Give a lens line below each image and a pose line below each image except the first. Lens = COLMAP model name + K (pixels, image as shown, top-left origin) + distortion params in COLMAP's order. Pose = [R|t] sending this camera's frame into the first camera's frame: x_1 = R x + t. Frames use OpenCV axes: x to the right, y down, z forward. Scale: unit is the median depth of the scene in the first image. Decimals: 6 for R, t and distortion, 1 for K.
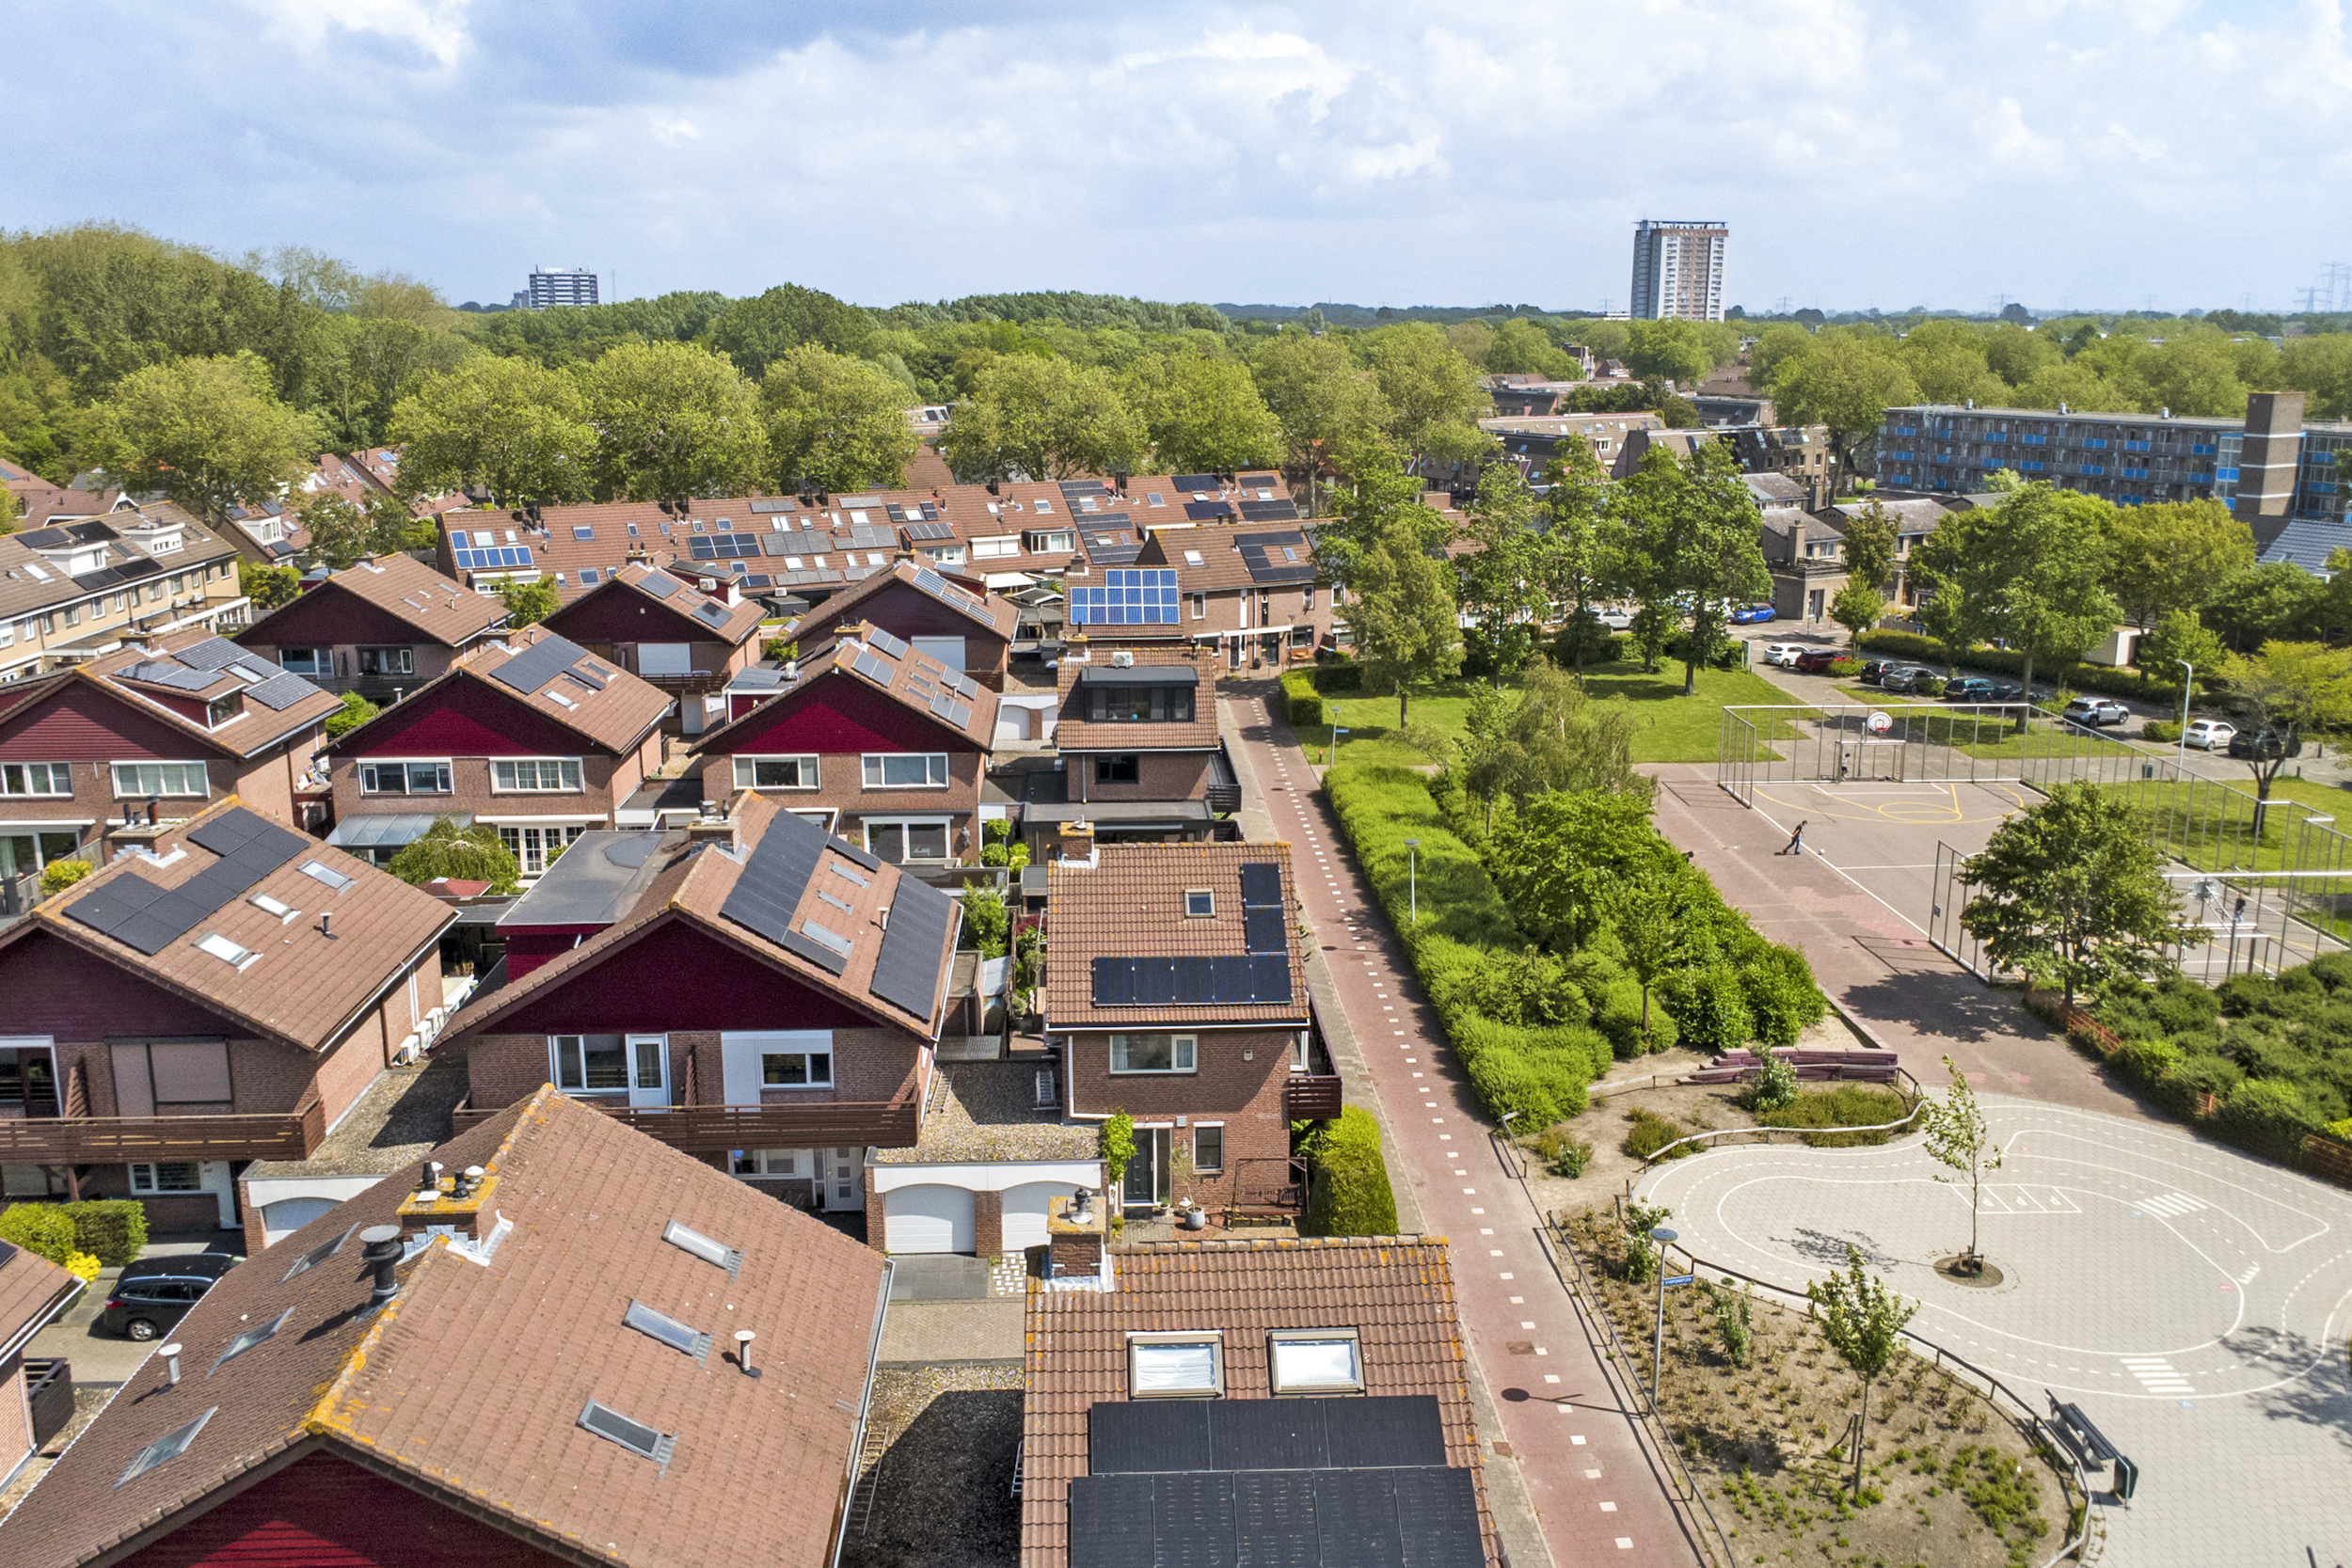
lens RADIAL K [[1958.0, 0, 1161.8], [0, 1958.0, 777.1], [0, 0, 1]] dist [0.011237, 0.016994]
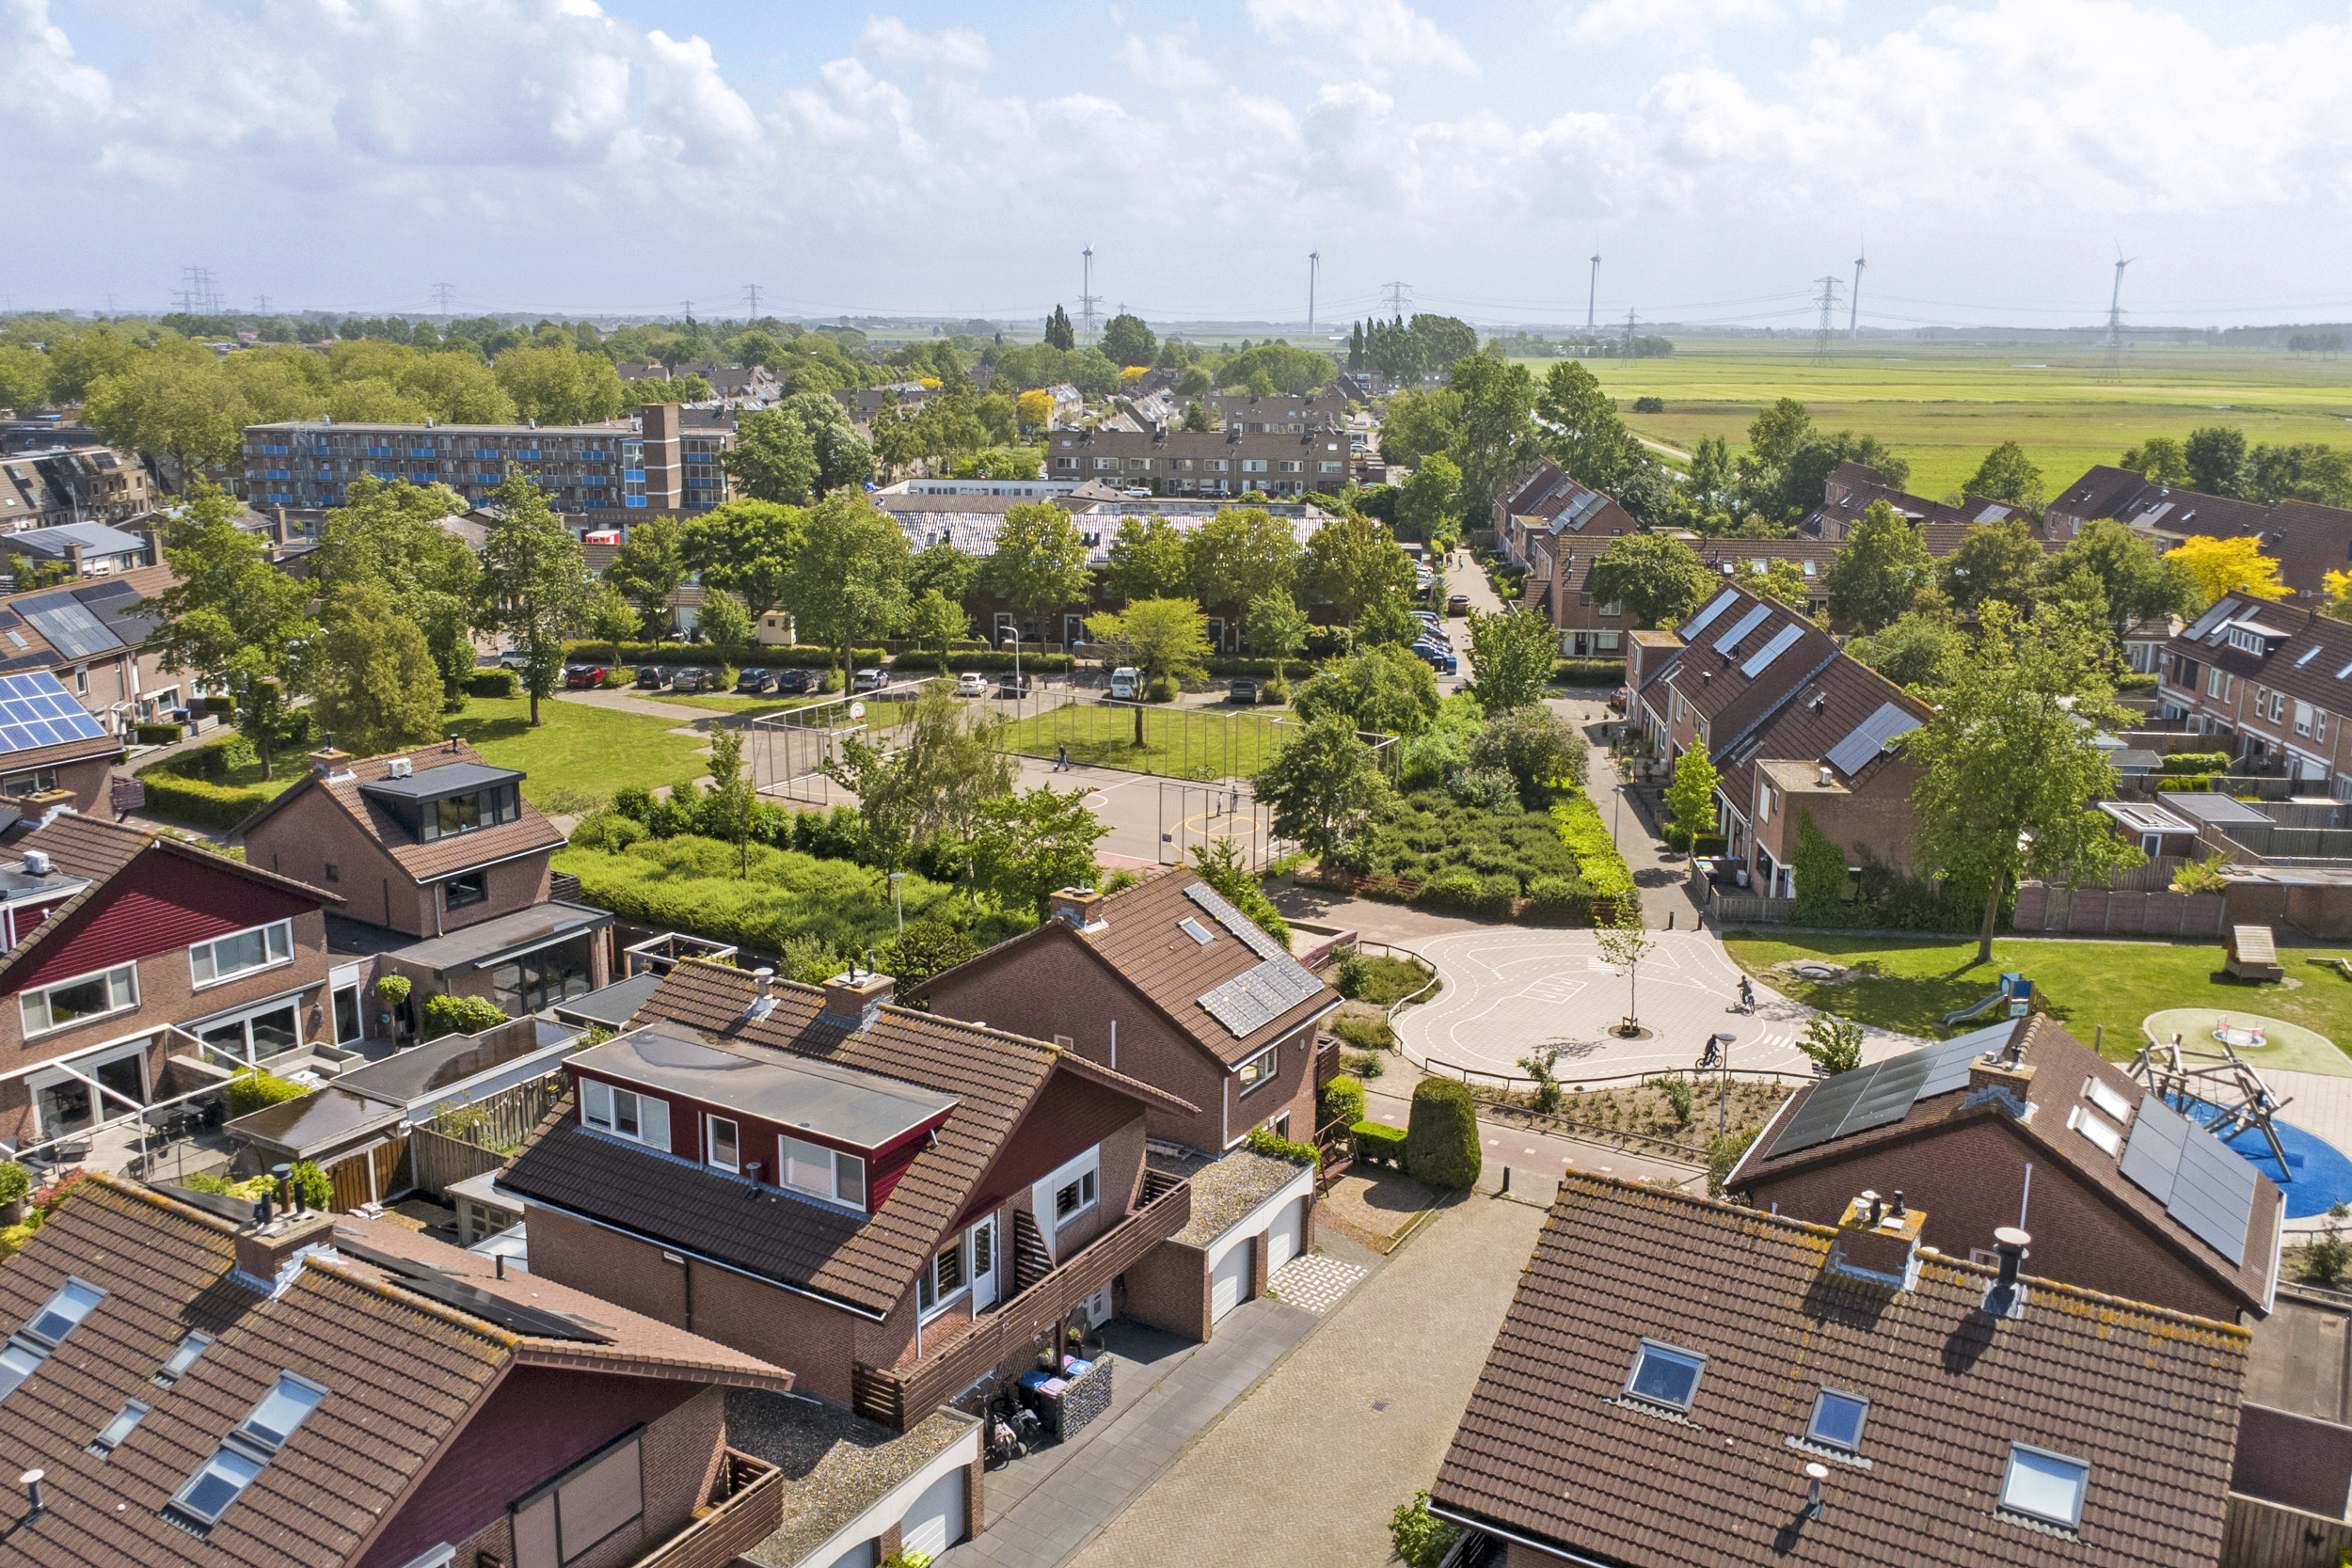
lens RADIAL K [[1897.5, 0, 1129.7], [0, 1897.5, 907.4], [0, 0, 1]] dist [0.016558, 0.002049]
pose [[0.576318, -0.237660, 0.781905, -0.374334], [0.182785, 0.970027, 0.160114, -0.056458], [-0.796522, 0.050644, 0.602485, 0.183589]]
